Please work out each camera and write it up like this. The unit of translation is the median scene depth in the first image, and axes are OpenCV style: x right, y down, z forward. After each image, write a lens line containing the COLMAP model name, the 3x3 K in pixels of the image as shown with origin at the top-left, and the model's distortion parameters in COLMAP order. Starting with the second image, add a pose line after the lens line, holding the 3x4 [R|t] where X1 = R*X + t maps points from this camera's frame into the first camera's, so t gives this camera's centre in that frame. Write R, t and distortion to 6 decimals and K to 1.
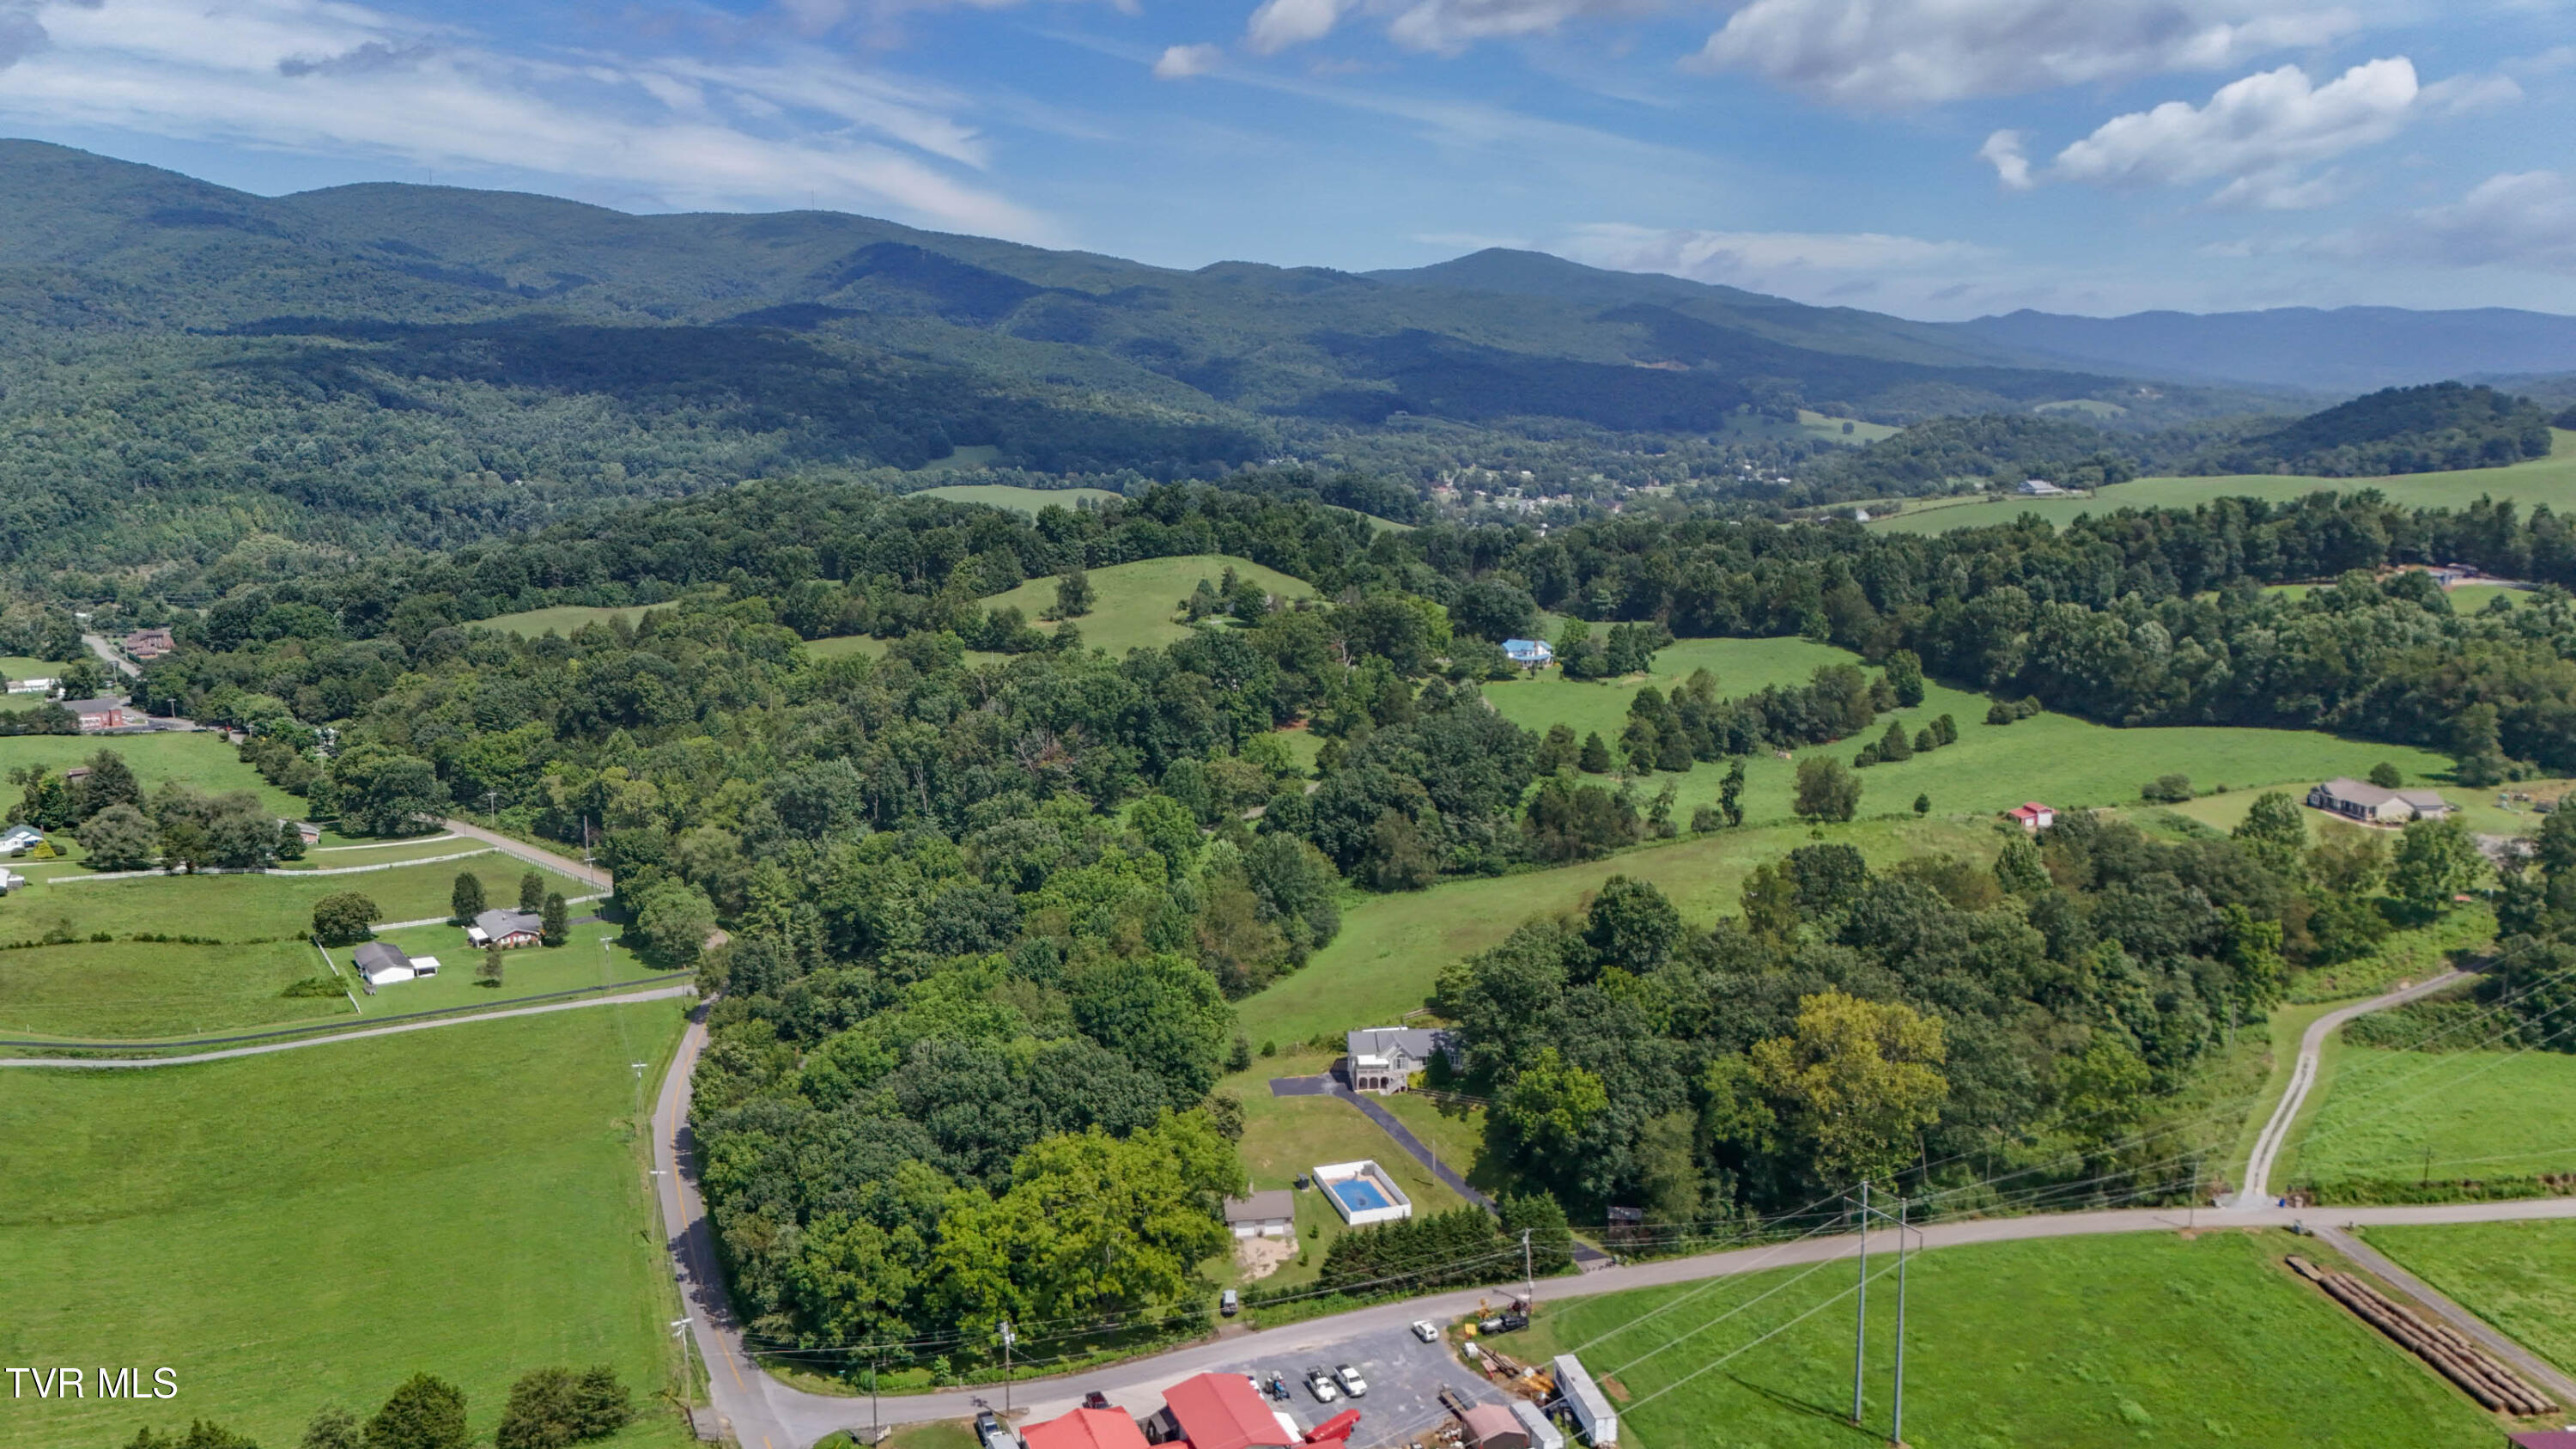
lens RADIAL K [[1882.6, 0, 1279.7], [0, 1882.6, 697.3], [0, 0, 1]] dist [0.086055, -0.089014]
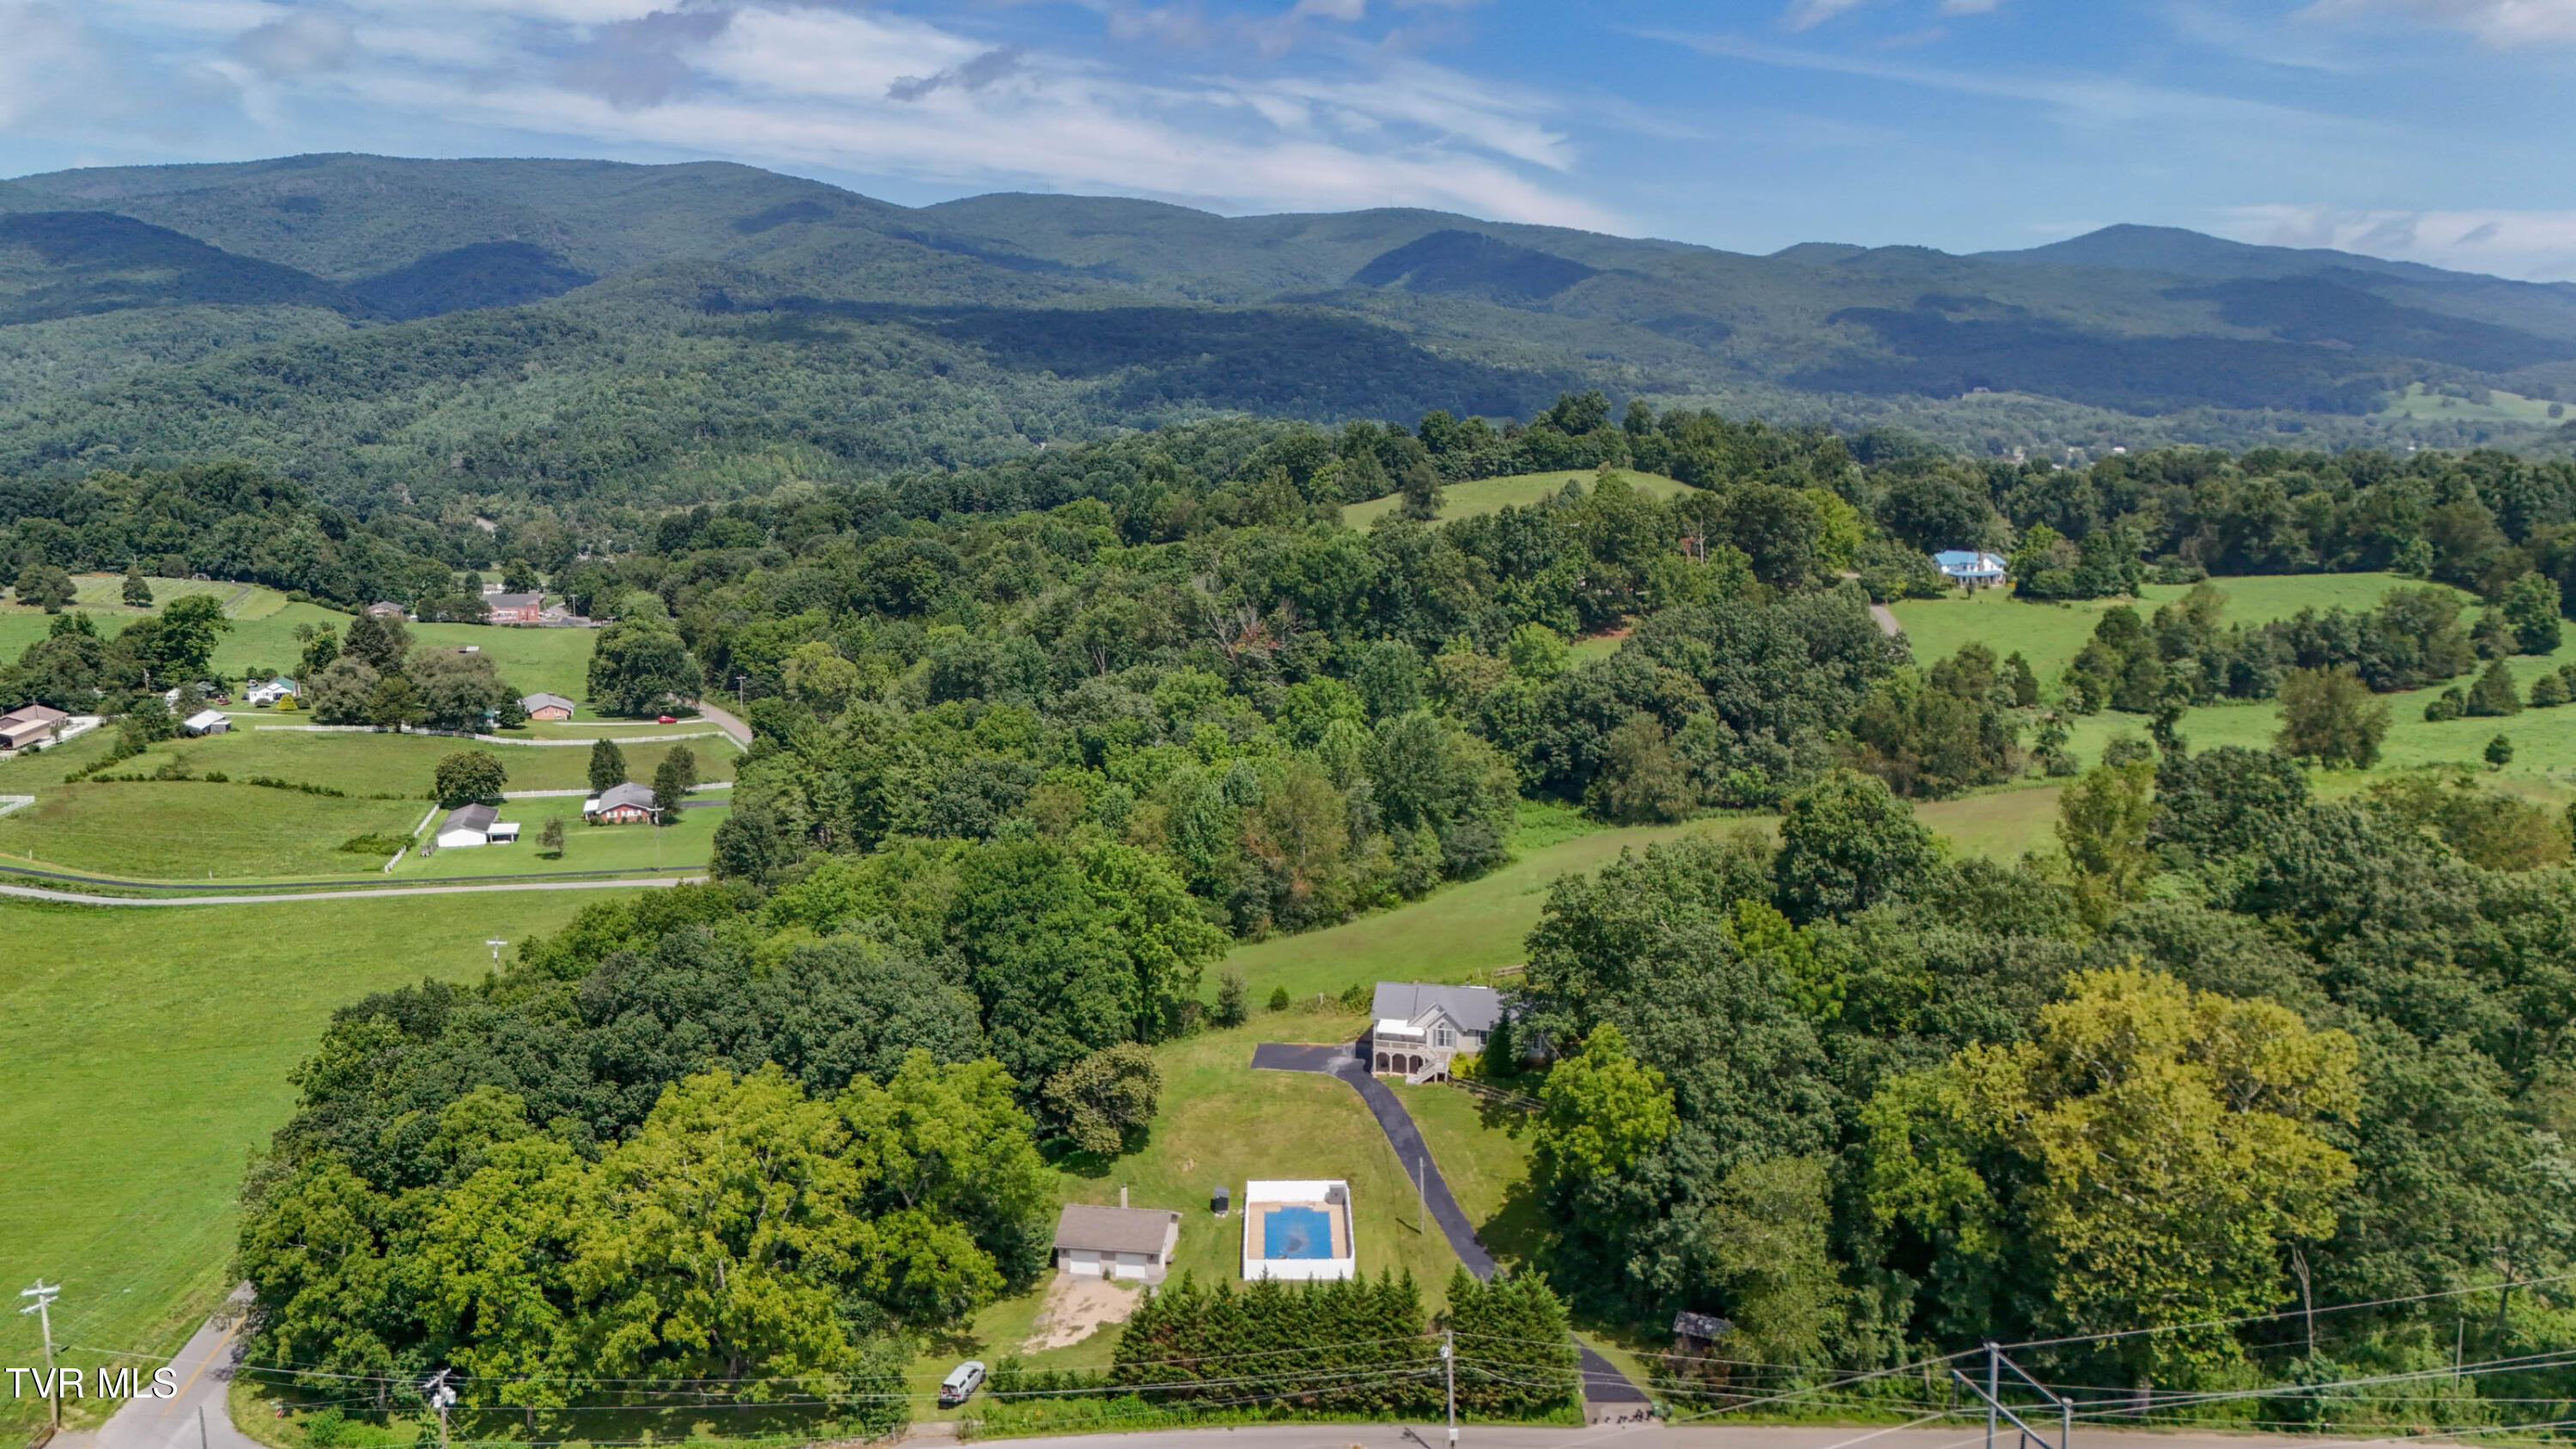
lens RADIAL K [[1882.6, 0, 1287.8], [0, 1882.6, 715.1], [0, 0, 1]] dist [0.086055, -0.089014]
pose [[0.956549, 0.051371, -0.287010, 0.134857], [-0.049106, 0.998680, 0.015088, 0.055472], [0.287406, -0.000339, 0.957809, 0.265634]]
